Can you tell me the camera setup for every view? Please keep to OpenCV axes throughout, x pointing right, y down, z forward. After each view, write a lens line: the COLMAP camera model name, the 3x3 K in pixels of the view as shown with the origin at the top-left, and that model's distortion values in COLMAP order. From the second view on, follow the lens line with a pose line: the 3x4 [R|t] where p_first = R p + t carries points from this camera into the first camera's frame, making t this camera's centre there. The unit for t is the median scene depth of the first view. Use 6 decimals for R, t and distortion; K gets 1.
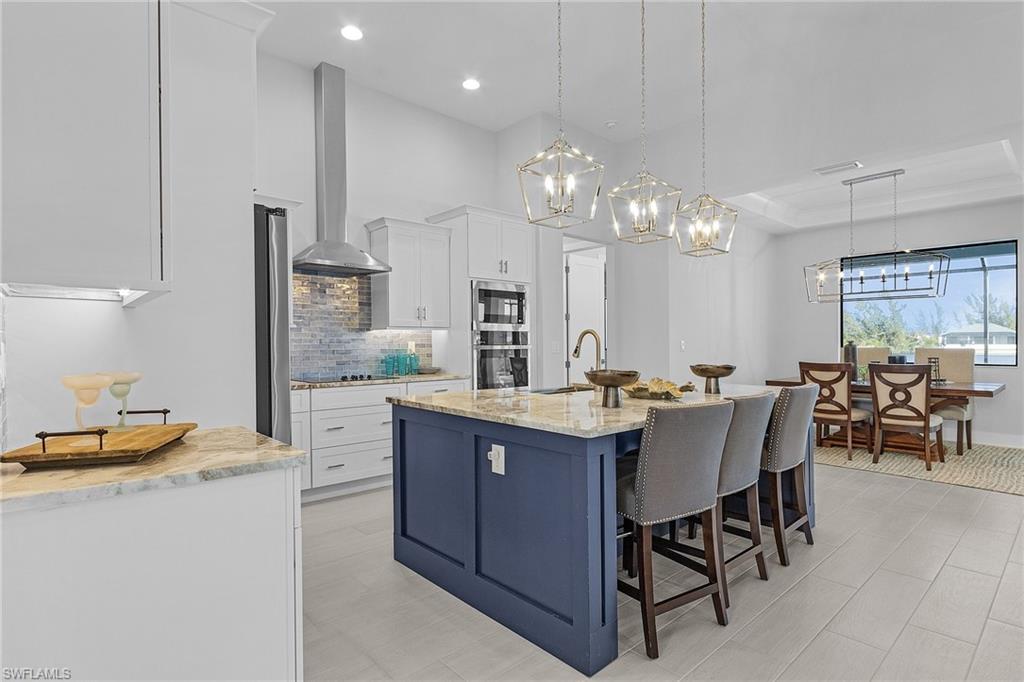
lens RADIAL K [[517.1, 0, 505.2], [0, 517.1, 359.1], [0, 0, 1]] dist [0.001200, 0.000656]
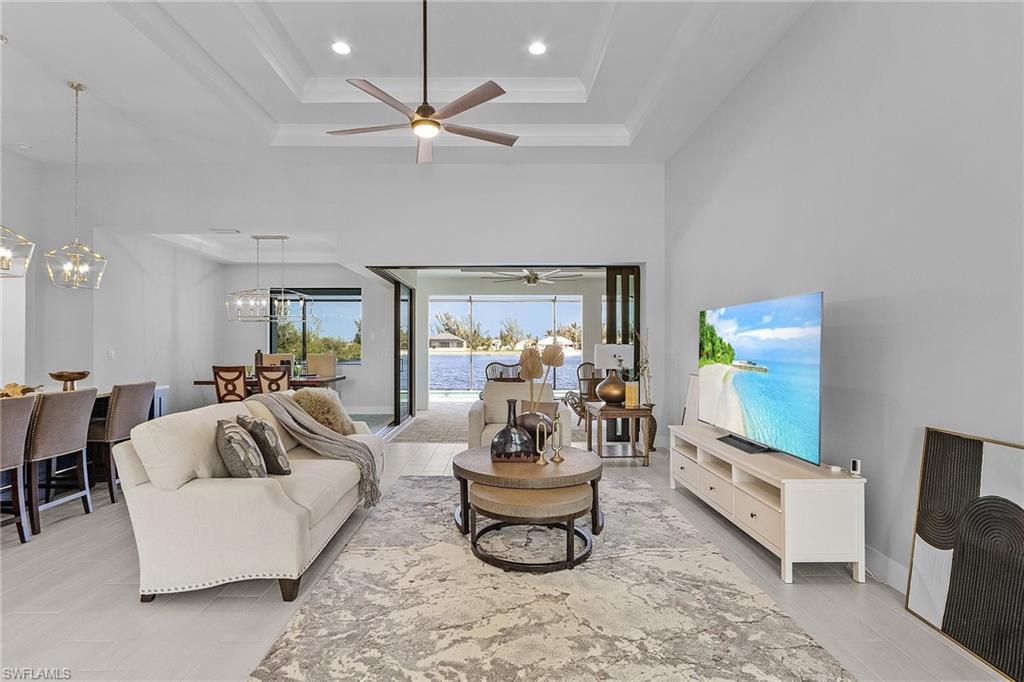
lens RADIAL K [[494.4, 0, 492.9], [0, 494.4, 343.1], [0, 0, 1]] dist [0.003479, 0.000772]
pose [[0.668462, 0.007012, 0.743713, 0.109243], [0.021272, 0.999366, -0.028543, -0.002012], [-0.743442, 0.034900, 0.667889, -0.446844]]
